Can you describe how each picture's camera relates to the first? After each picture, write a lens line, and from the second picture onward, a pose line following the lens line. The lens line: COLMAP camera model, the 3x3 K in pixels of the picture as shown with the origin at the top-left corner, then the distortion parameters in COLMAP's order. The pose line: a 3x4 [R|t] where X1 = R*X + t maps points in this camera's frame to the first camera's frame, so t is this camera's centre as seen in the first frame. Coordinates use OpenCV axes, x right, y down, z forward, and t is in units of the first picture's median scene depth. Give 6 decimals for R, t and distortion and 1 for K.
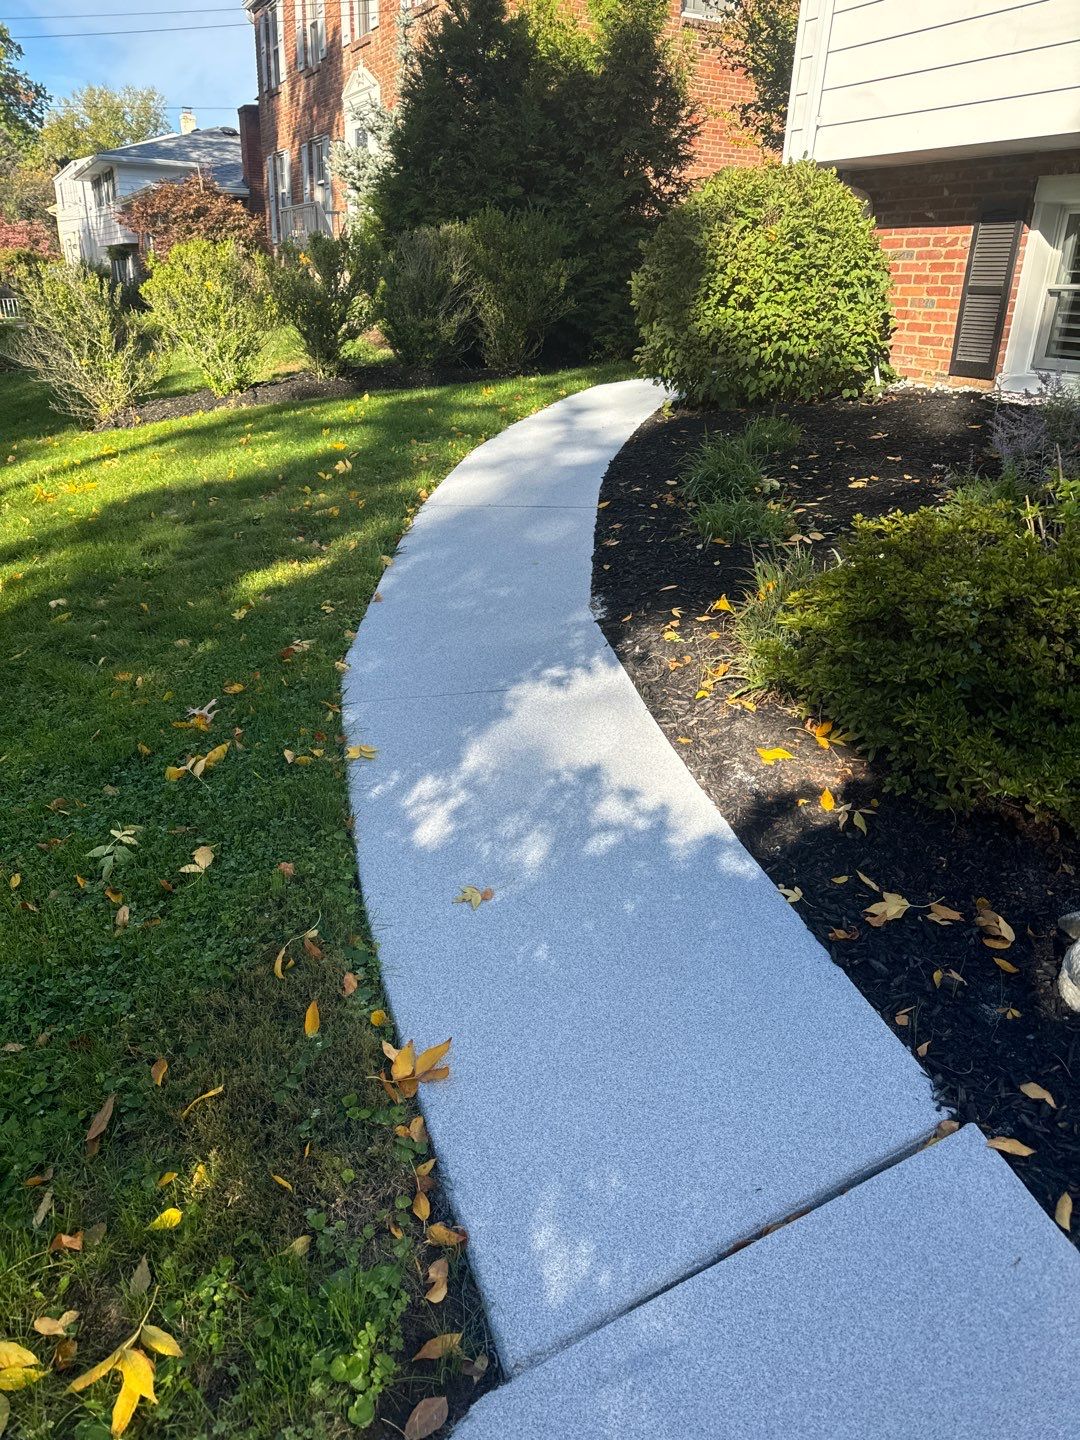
lens RADIAL K [[1028.5, 0, 540.0], [0, 1028.5, 720.0], [0, 0, 1]] dist [0.022537, -0.022061]
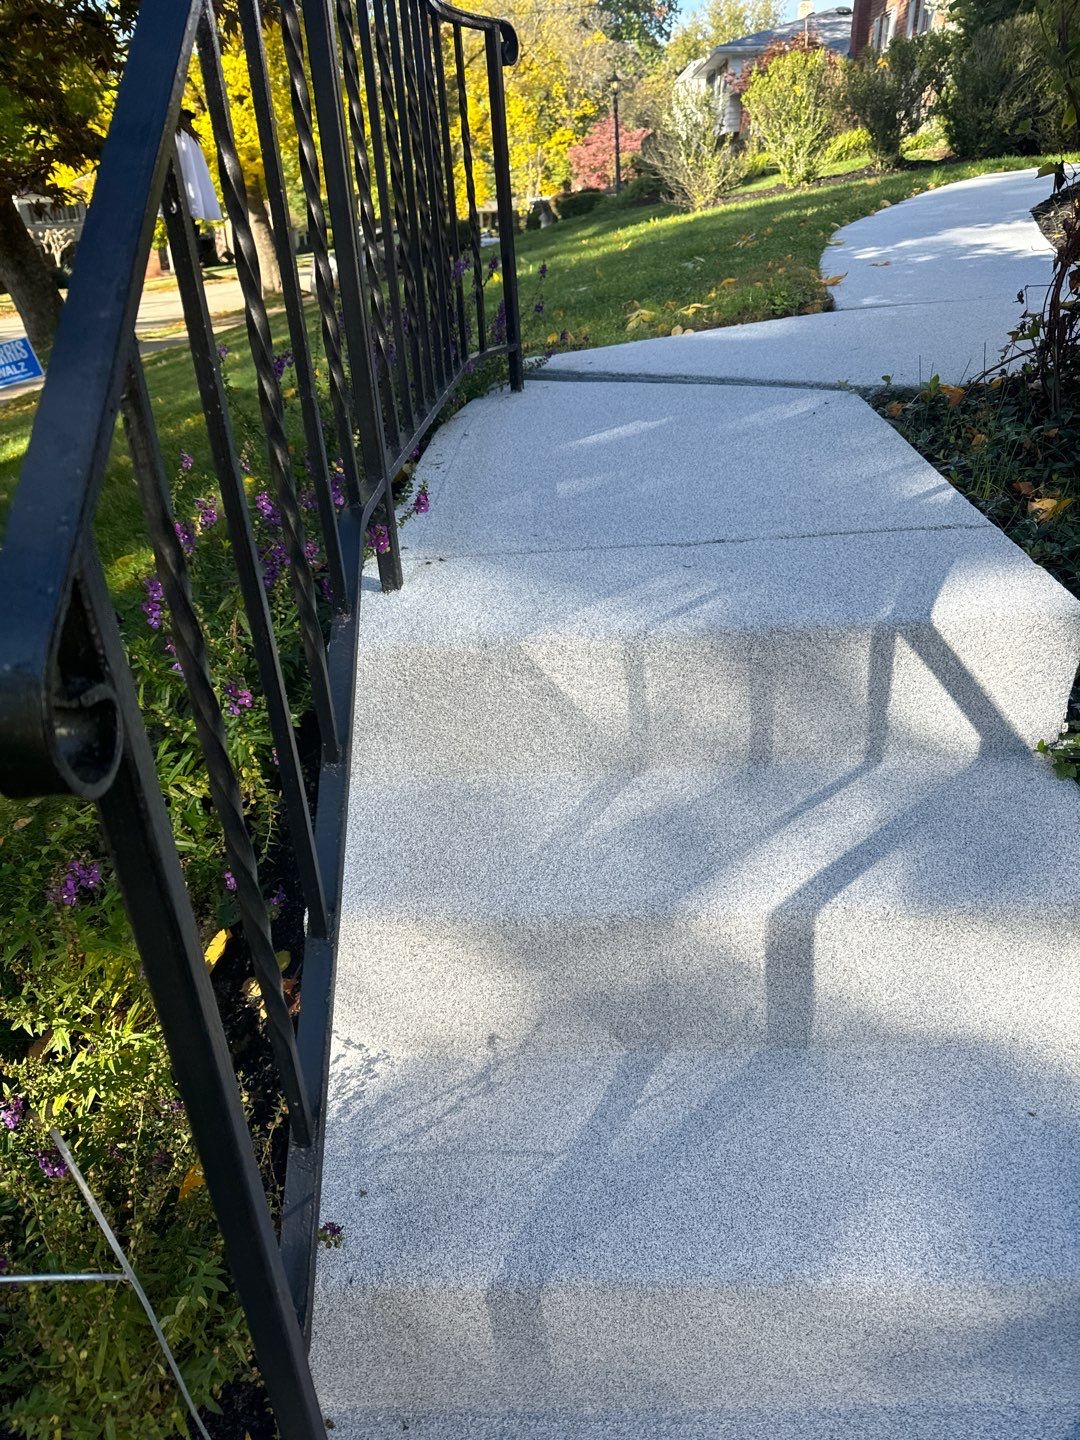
lens RADIAL K [[1028.5, 0, 540.0], [0, 1028.5, 720.0], [0, 0, 1]] dist [0.022537, -0.022061]
pose [[0.873458, 0.177179, -0.453518, 0.051042], [-0.144390, 0.983799, 0.106259, 0.115846], [0.464997, -0.027330, 0.884890, -0.122164]]
